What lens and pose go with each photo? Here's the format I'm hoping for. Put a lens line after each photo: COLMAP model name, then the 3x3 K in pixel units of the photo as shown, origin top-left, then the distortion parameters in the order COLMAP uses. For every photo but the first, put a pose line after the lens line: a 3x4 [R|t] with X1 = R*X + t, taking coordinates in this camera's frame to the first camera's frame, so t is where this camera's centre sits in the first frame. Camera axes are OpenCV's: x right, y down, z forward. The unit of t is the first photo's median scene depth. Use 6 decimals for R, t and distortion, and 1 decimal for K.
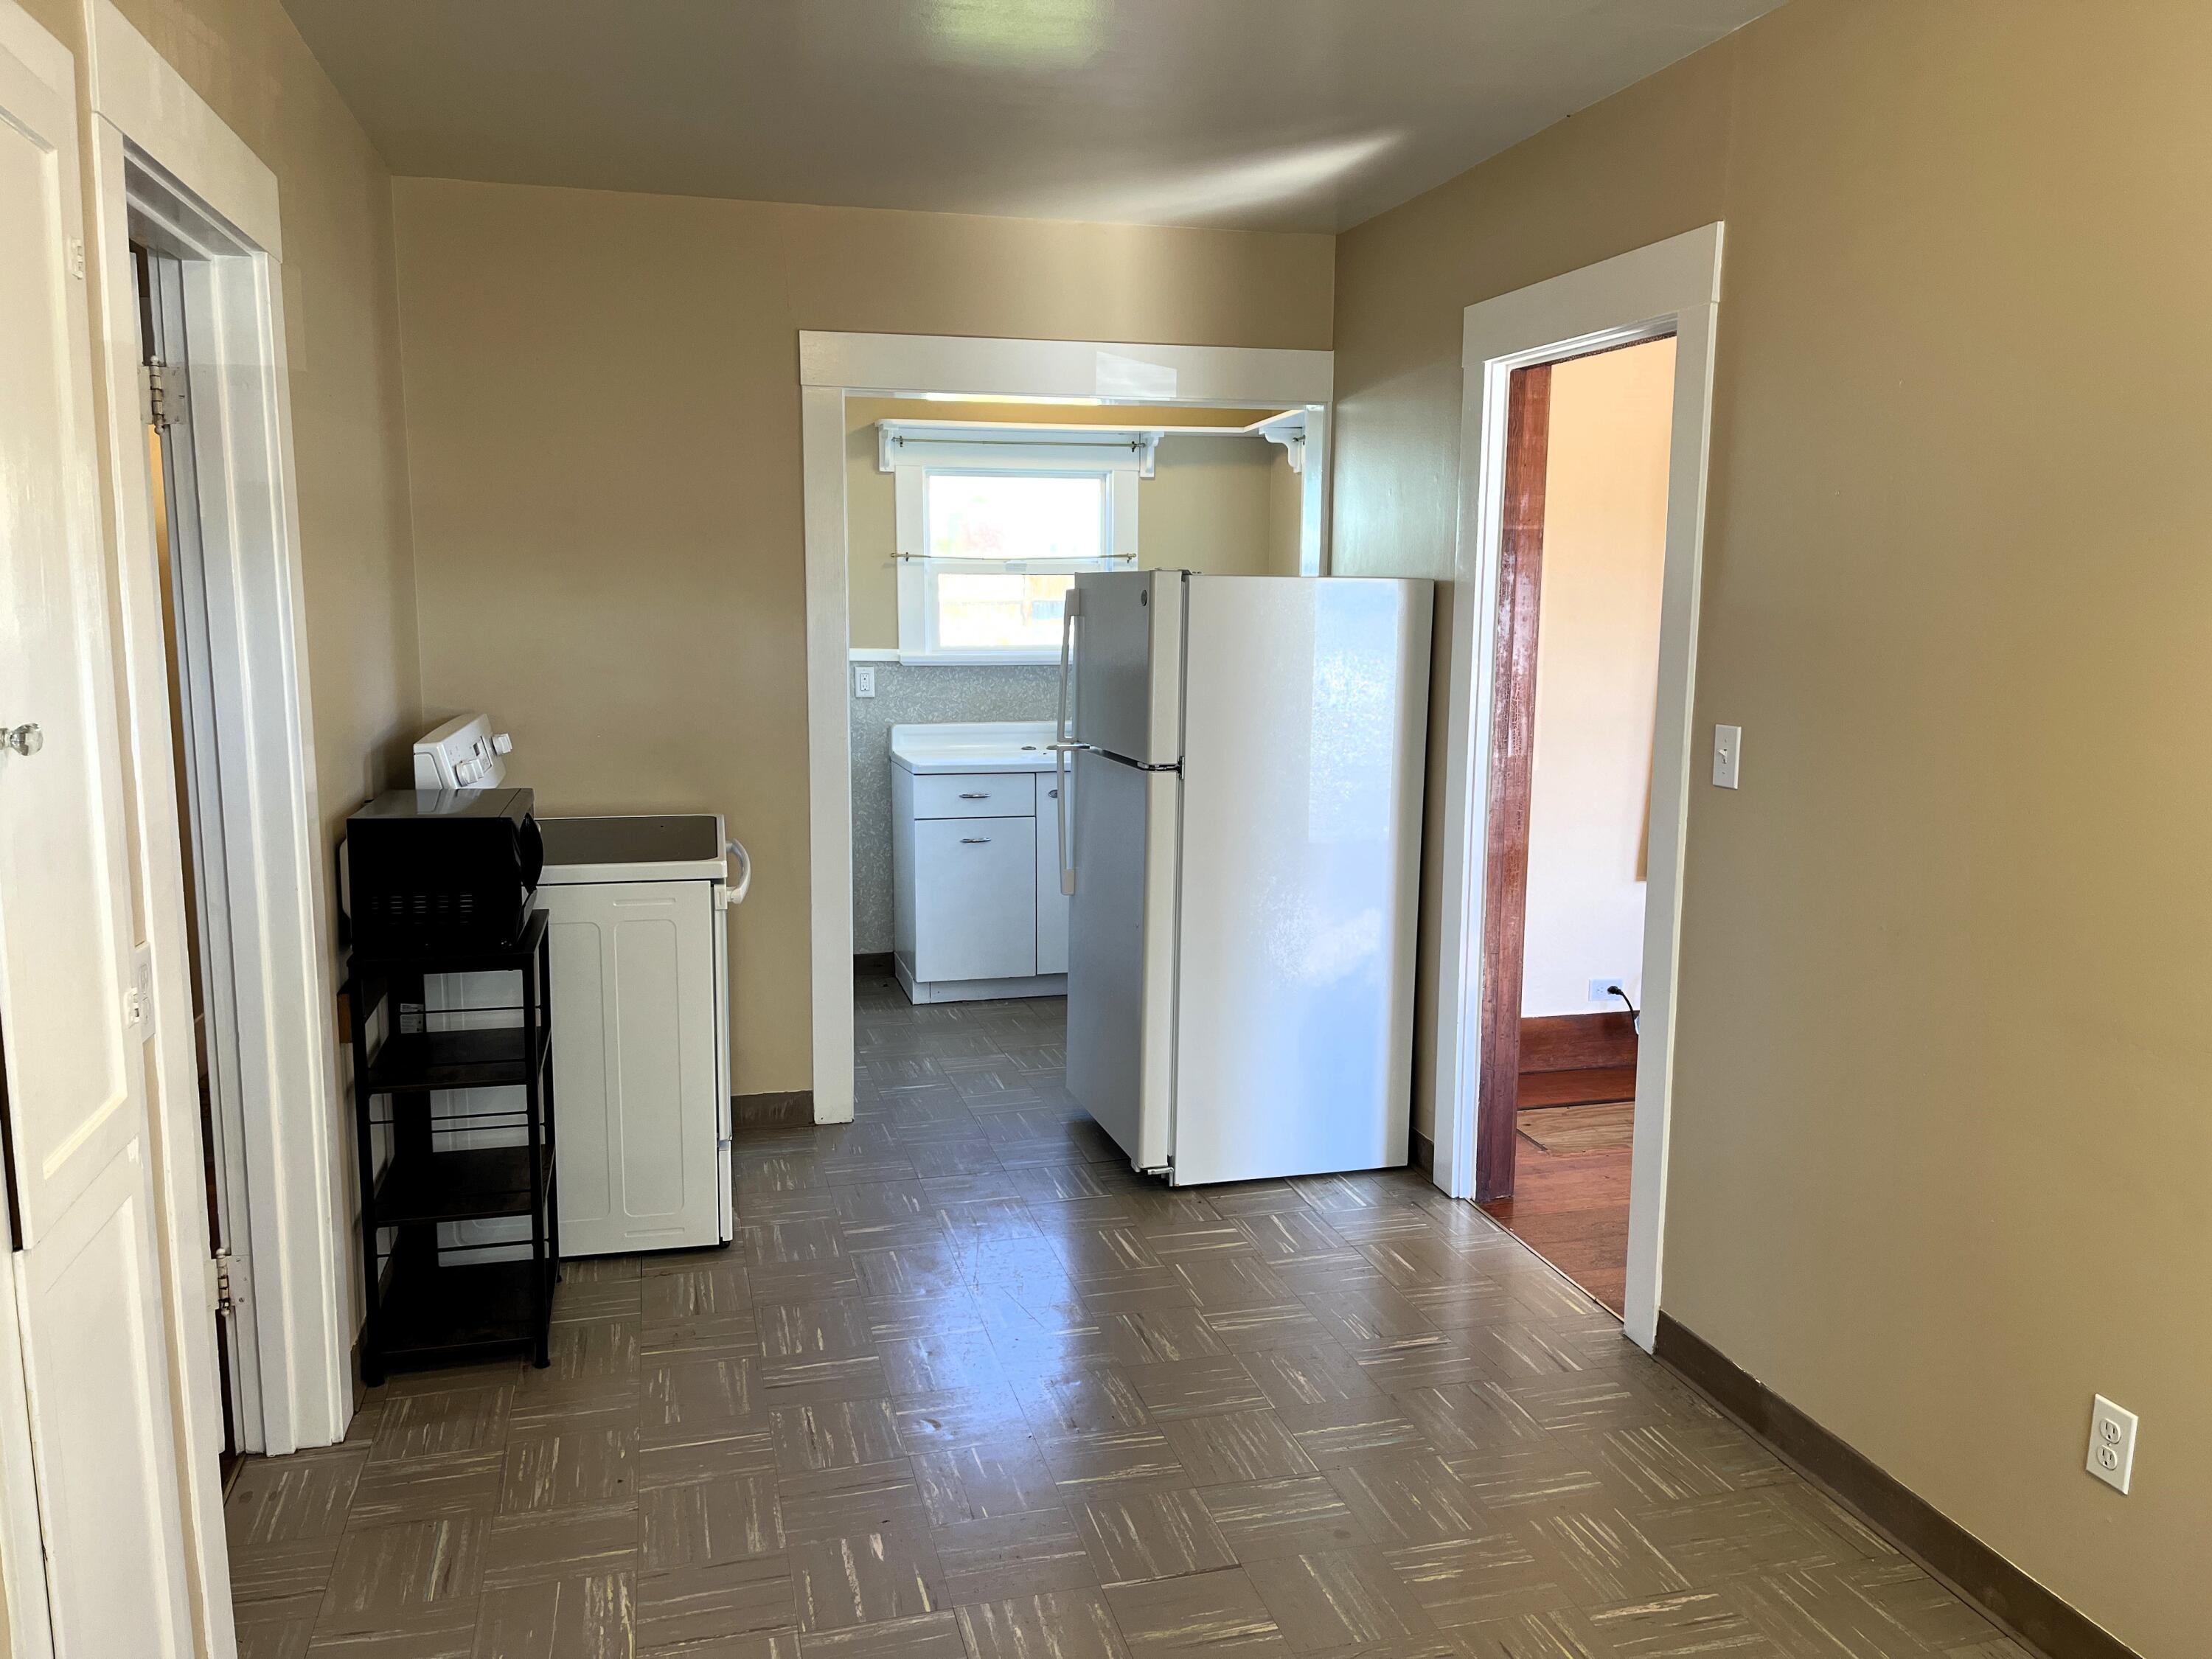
lens RADIAL K [[1663.3, 0, 1098.3], [0, 1663.3, 829.4], [0, 0, 1]] dist [0.071394, -0.095462]
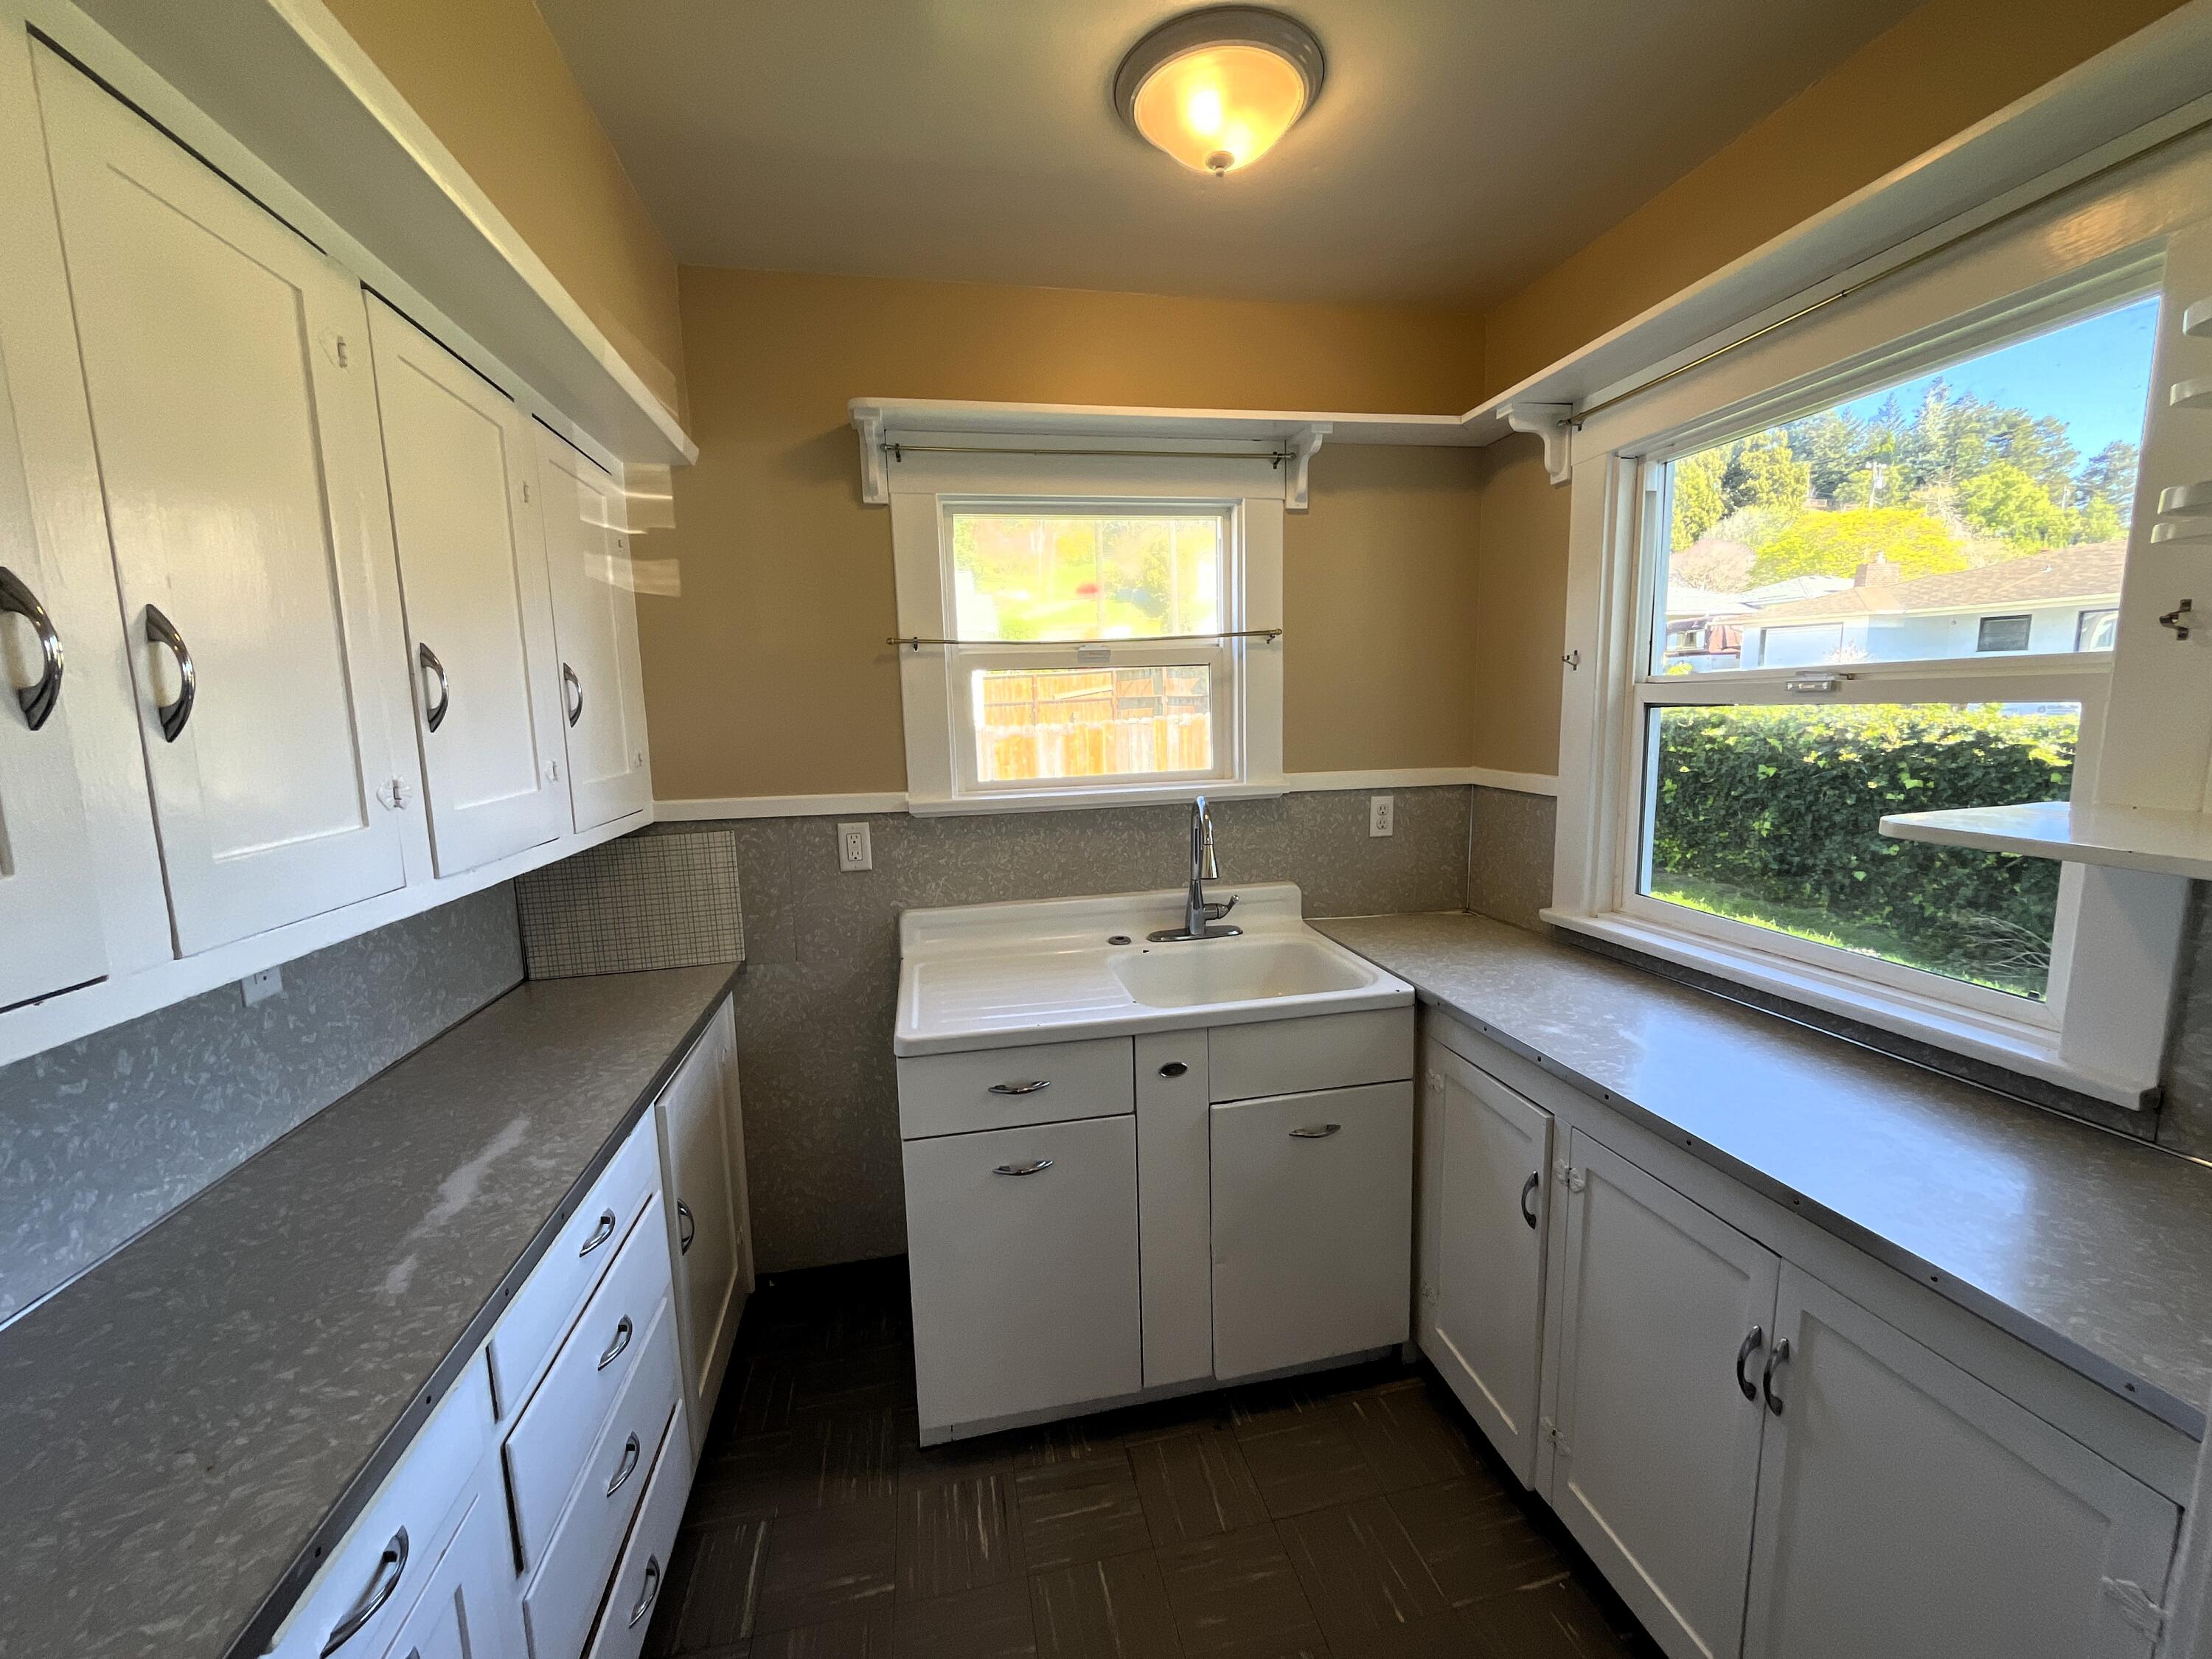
lens RADIAL K [[897.6, 0, 1105.1], [0, 897.6, 823.4], [0, 0, 1]] dist [-0.003889, -0.000085]
pose [[0.998264, -0.022095, -0.054591, -0.028221], [0.021827, 0.999747, -0.005490, -0.093525], [0.054698, 0.004288, 0.998494, 0.671496]]
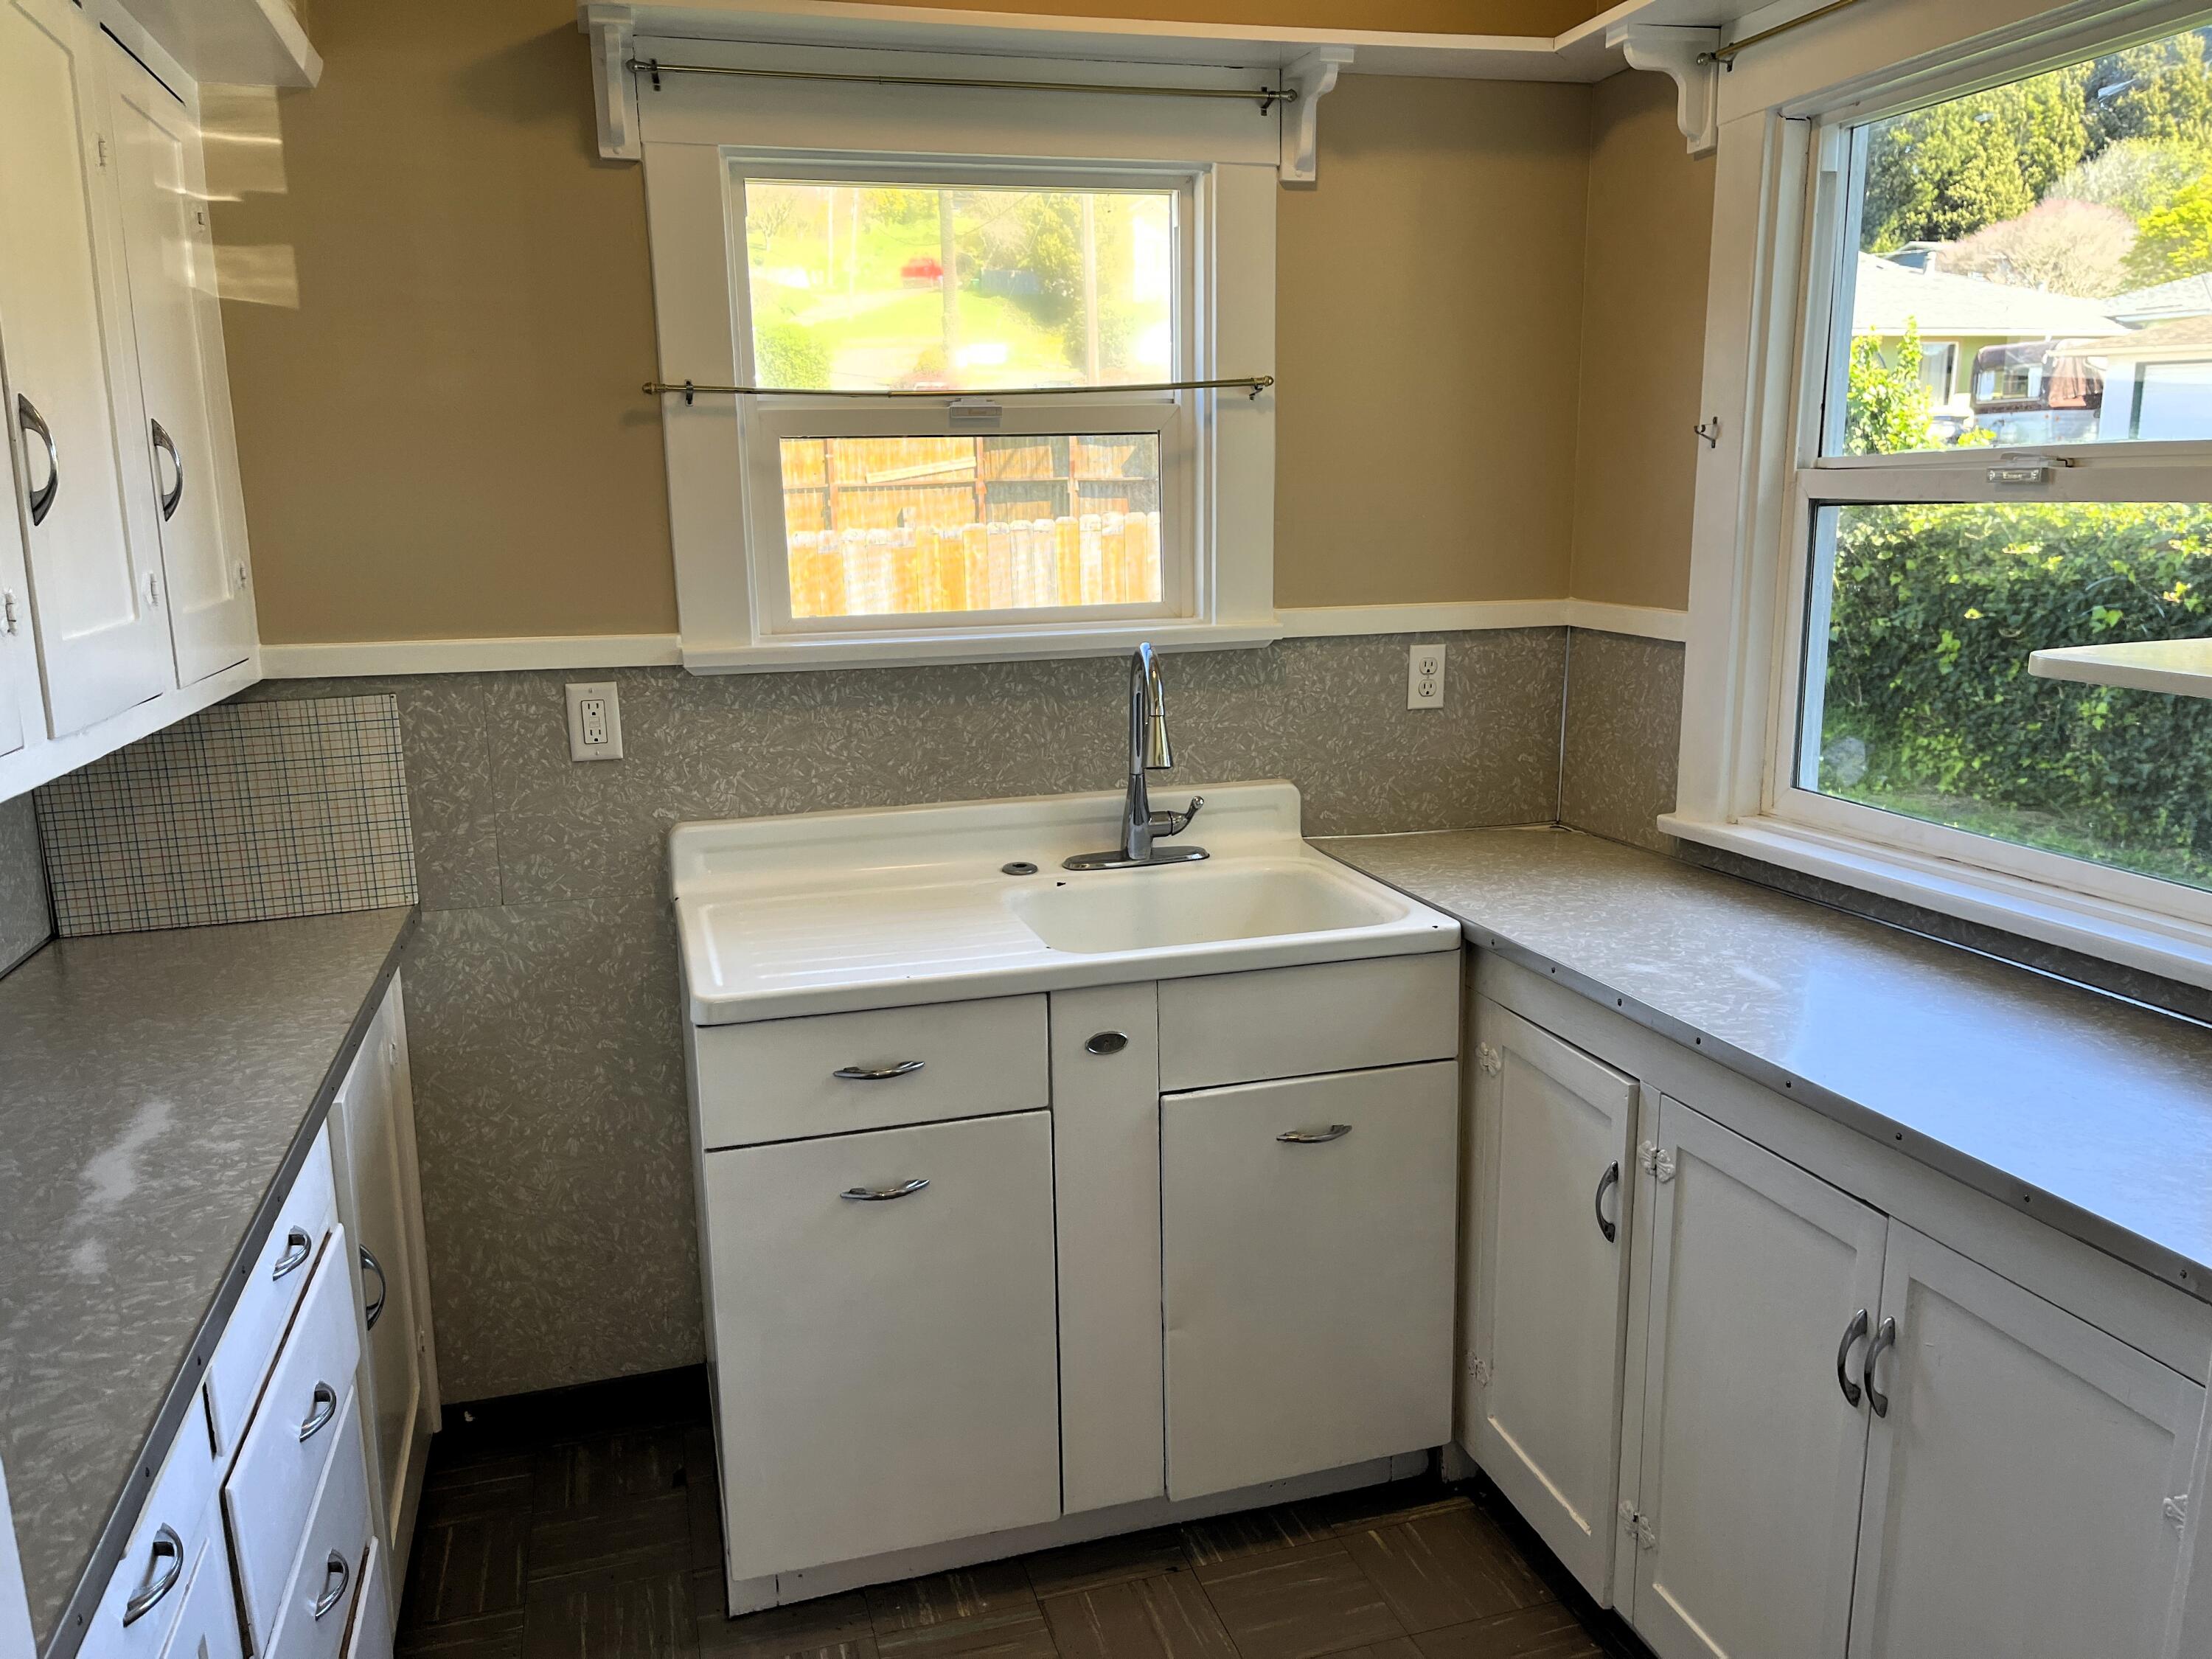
lens RADIAL K [[1663.3, 0, 1102.9], [0, 1663.3, 826.9], [0, 0, 1]] dist [0.071394, -0.095462]
pose [[0.999271, -0.025926, 0.028019, -0.033269], [0.024179, 0.997847, 0.060971, -0.085178], [-0.029539, -0.060250, 0.997746, 0.606679]]
